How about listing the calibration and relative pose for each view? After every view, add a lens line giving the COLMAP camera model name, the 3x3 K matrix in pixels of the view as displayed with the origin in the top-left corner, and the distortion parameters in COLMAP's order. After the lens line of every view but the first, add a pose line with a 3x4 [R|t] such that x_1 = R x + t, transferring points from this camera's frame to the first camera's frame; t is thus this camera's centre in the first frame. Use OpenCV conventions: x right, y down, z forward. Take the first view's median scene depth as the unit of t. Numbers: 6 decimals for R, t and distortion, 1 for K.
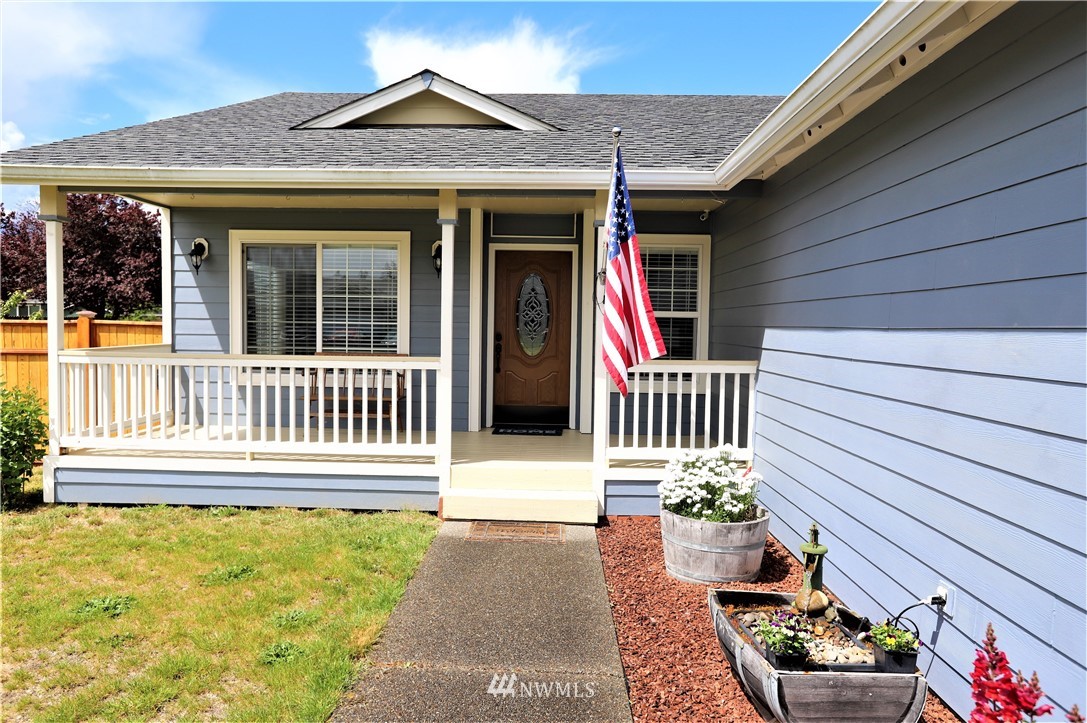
lens RADIAL K [[718.2, 0, 537.5], [0, 718.2, 358.0], [0, 0, 1]] dist [-0.046090, 0.001092]
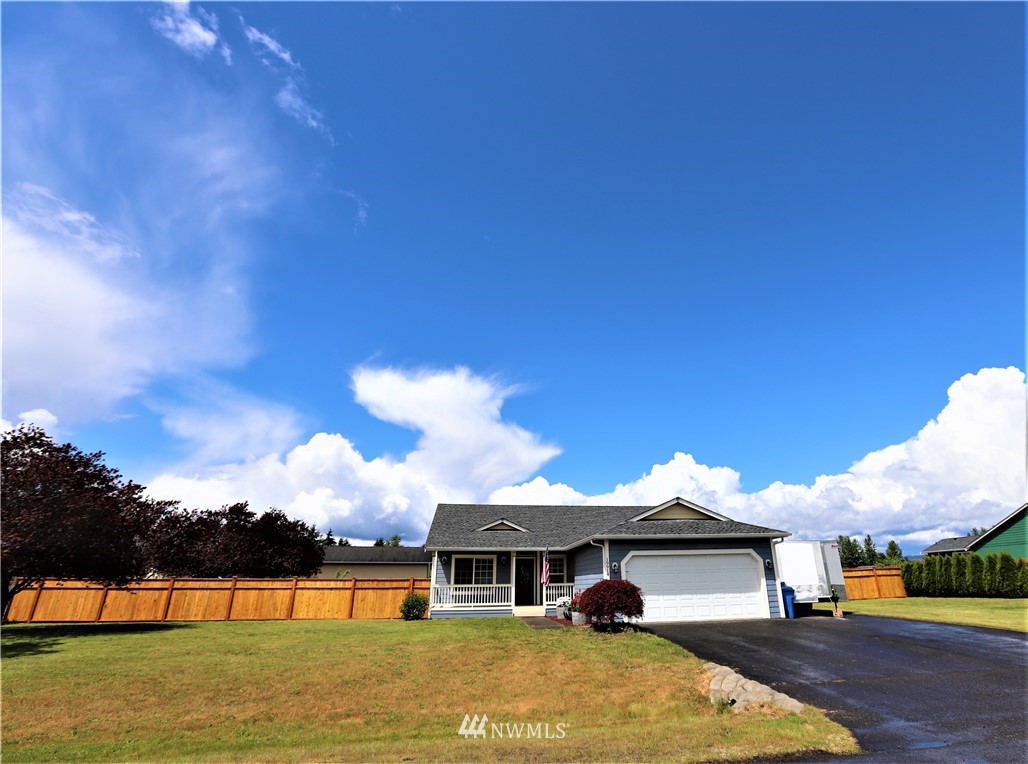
lens RADIAL K [[526.0, 0, 570.4], [0, 526.0, 383.0], [0, 0, 1]] dist [-0.048788, 0.010919]
pose [[0.981202, 0.038851, 0.189033, -0.434398], [0.039993, 0.917326, -0.396123, 0.154925], [-0.188795, 0.396236, 0.898528, -2.625635]]
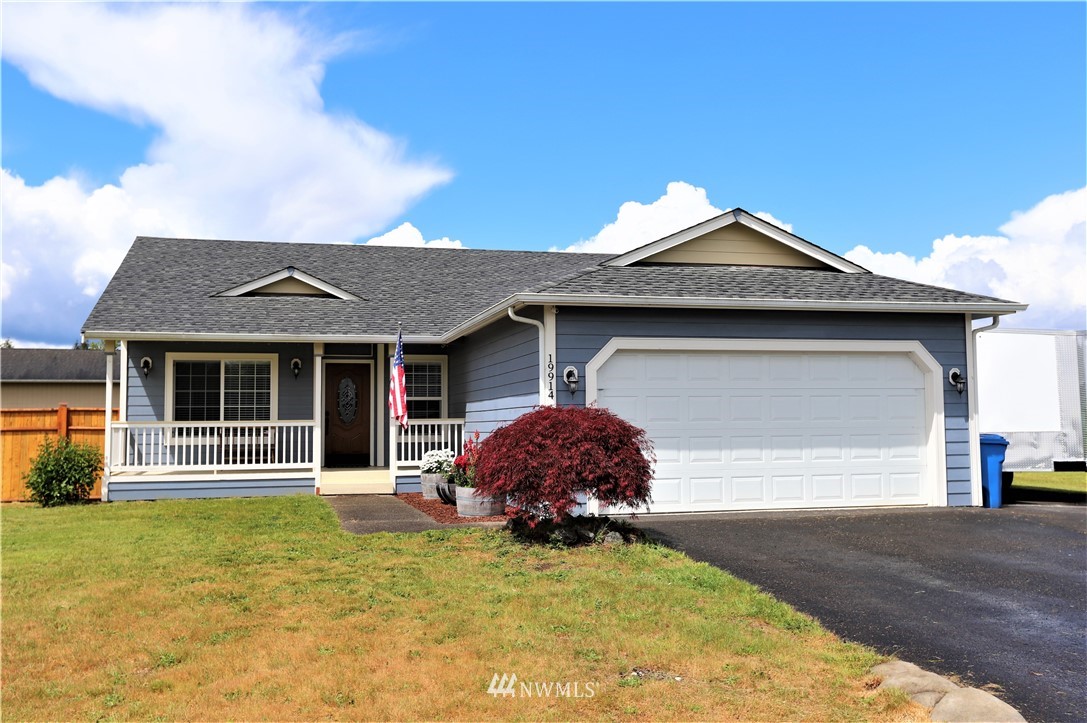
lens RADIAL K [[1037.1, 0, 543.5], [0, 1037.1, 361.5], [0, 0, 1]] dist [0.024791, 0.007715]
pose [[0.964033, -0.007225, 0.265685, -0.264351], [0.035054, 0.994355, -0.100151, 0.138426], [-0.263461, 0.105862, 0.958844, -1.856424]]
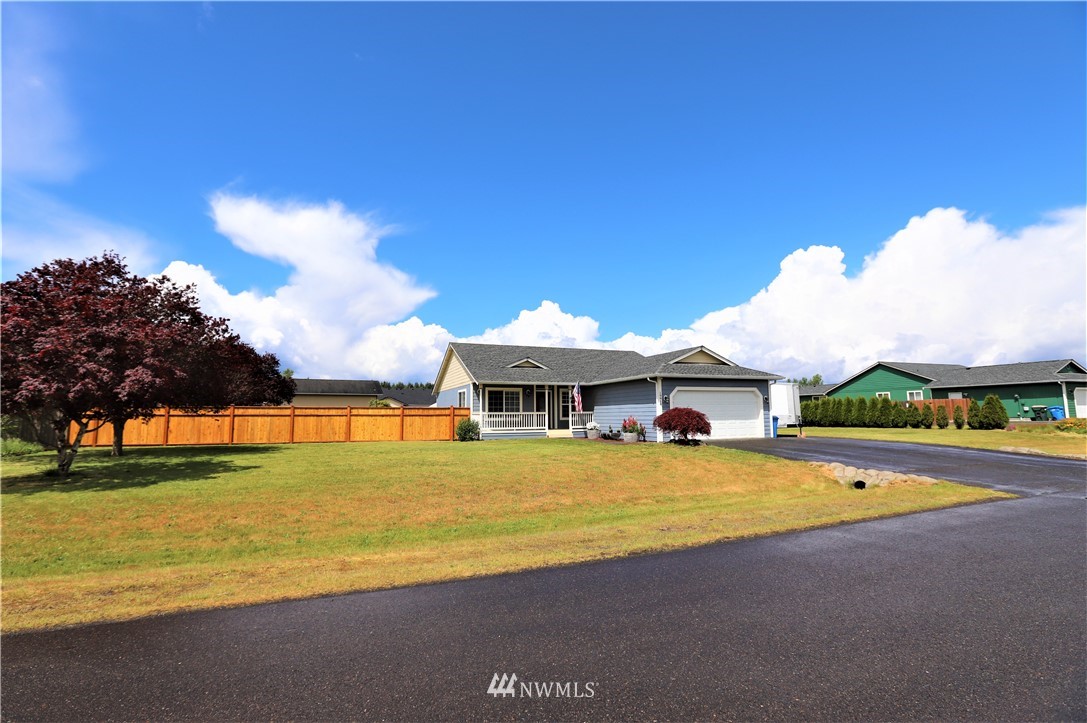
lens RADIAL K [[498.3, 0, 543.5], [0, 498.3, 361.5], [0, 0, 1]] dist [-0.062947, 0.000189]
pose [[0.921957, 0.019383, 0.386807, -1.579788], [0.038333, 0.989276, -0.140940, 0.149453], [-0.385390, 0.144768, 0.911327, -2.527629]]
